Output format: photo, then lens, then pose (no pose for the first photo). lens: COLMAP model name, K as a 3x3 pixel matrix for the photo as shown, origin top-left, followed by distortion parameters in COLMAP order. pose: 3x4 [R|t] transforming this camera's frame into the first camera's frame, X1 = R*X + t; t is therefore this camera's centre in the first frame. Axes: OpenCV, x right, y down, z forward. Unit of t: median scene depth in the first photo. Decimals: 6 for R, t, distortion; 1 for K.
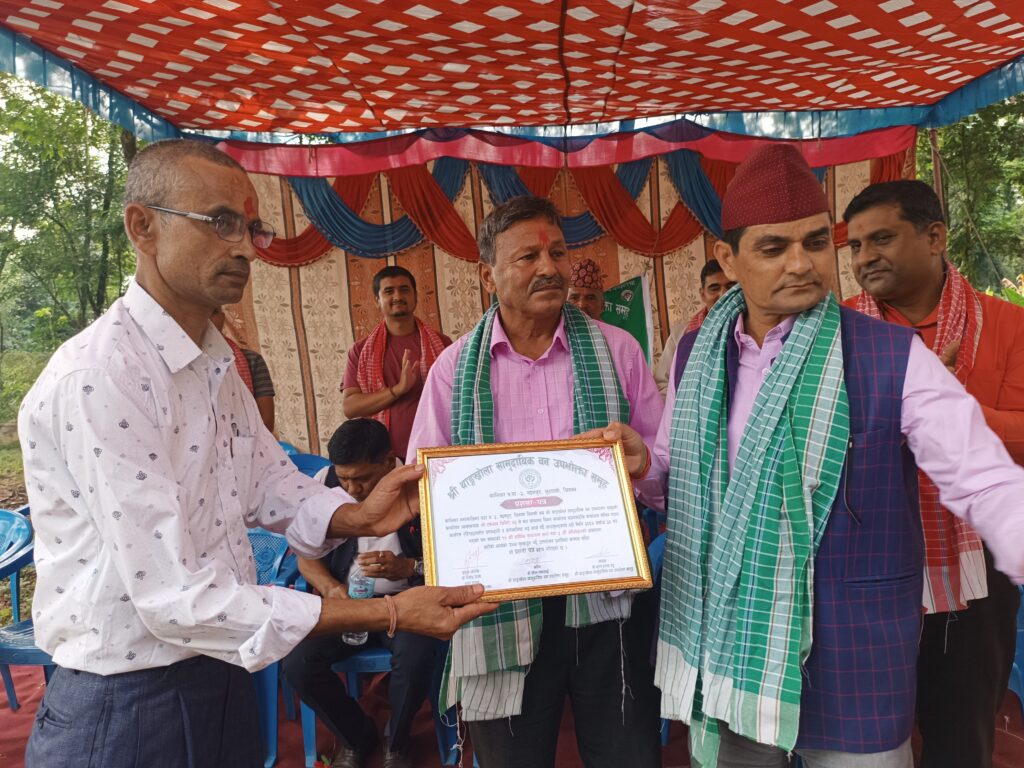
lens RADIAL K [[789.4, 0, 517.0], [0, 789.4, 388.6], [0, 0, 1]] dist [0.147785, -0.263030]
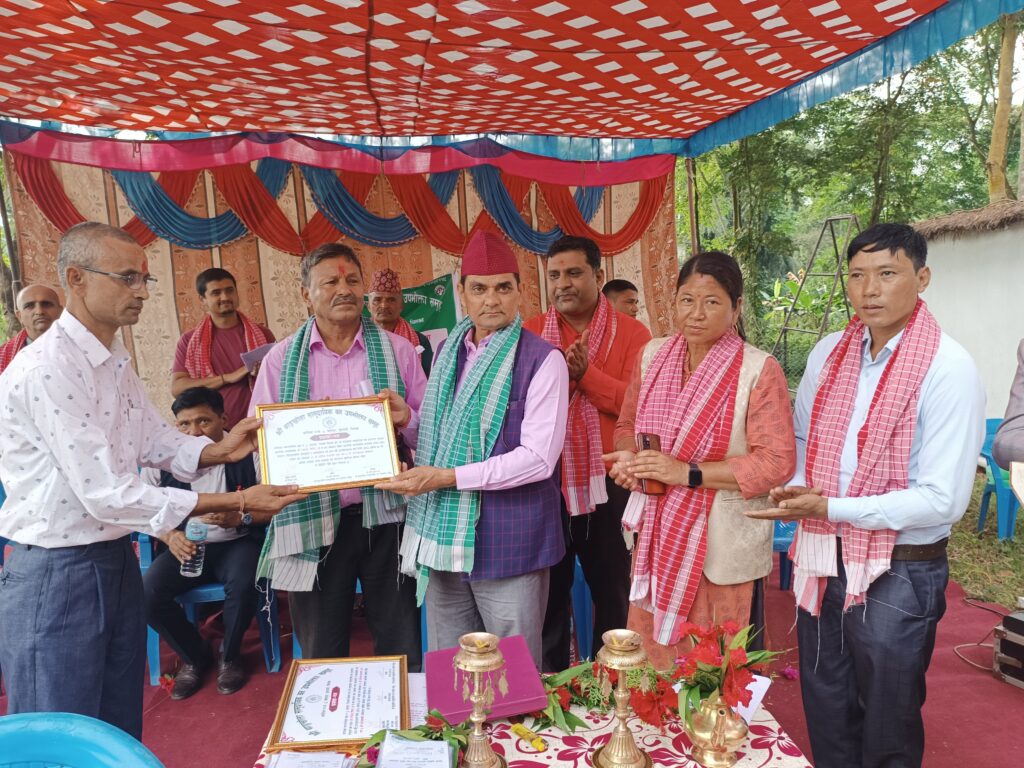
lens RADIAL K [[789.4, 0, 517.0], [0, 789.4, 388.6], [0, 0, 1]] dist [0.147785, -0.263030]
pose [[0.978732, -0.004832, 0.205085, 0.015154], [0.000268, 0.999752, 0.022277, -0.002133], [-0.205142, -0.021748, 0.978491, -0.142052]]
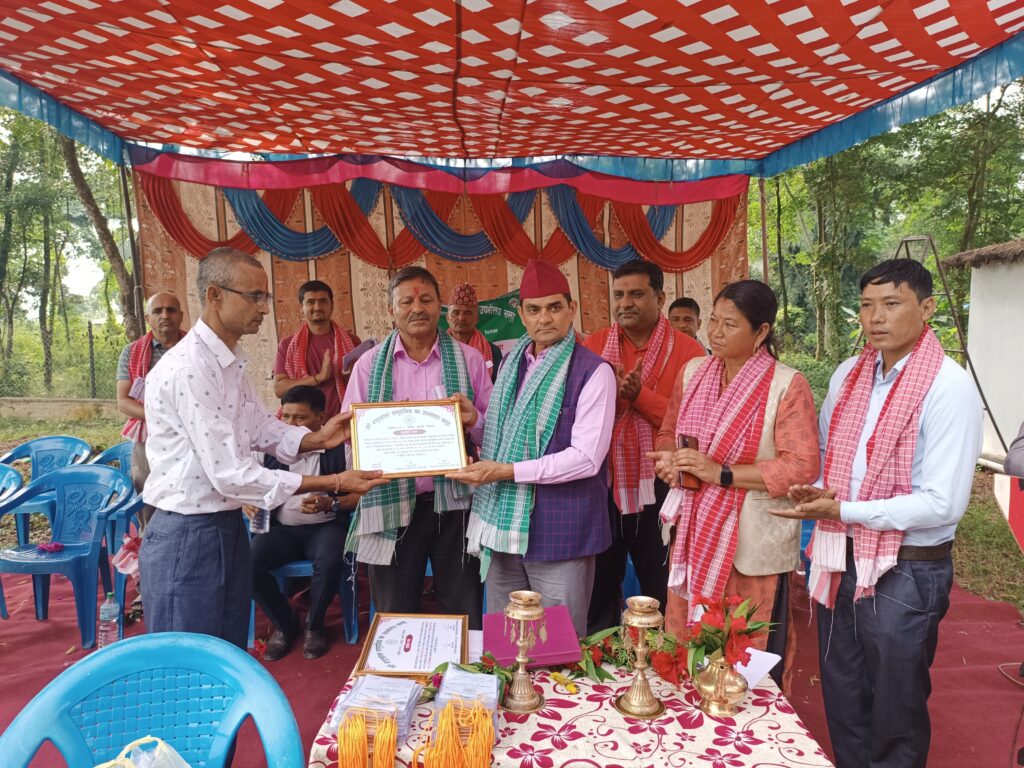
lens RADIAL K [[785.8, 0, 512.0], [0, 785.8, 384.0], [0, 0, 1]] dist [0.154085, -0.191284]
pose [[0.993817, 0.030973, 0.106623, 0.014284], [-0.031791, 0.999477, 0.005989, -0.001898], [-0.106382, -0.009342, 0.994281, -0.193436]]
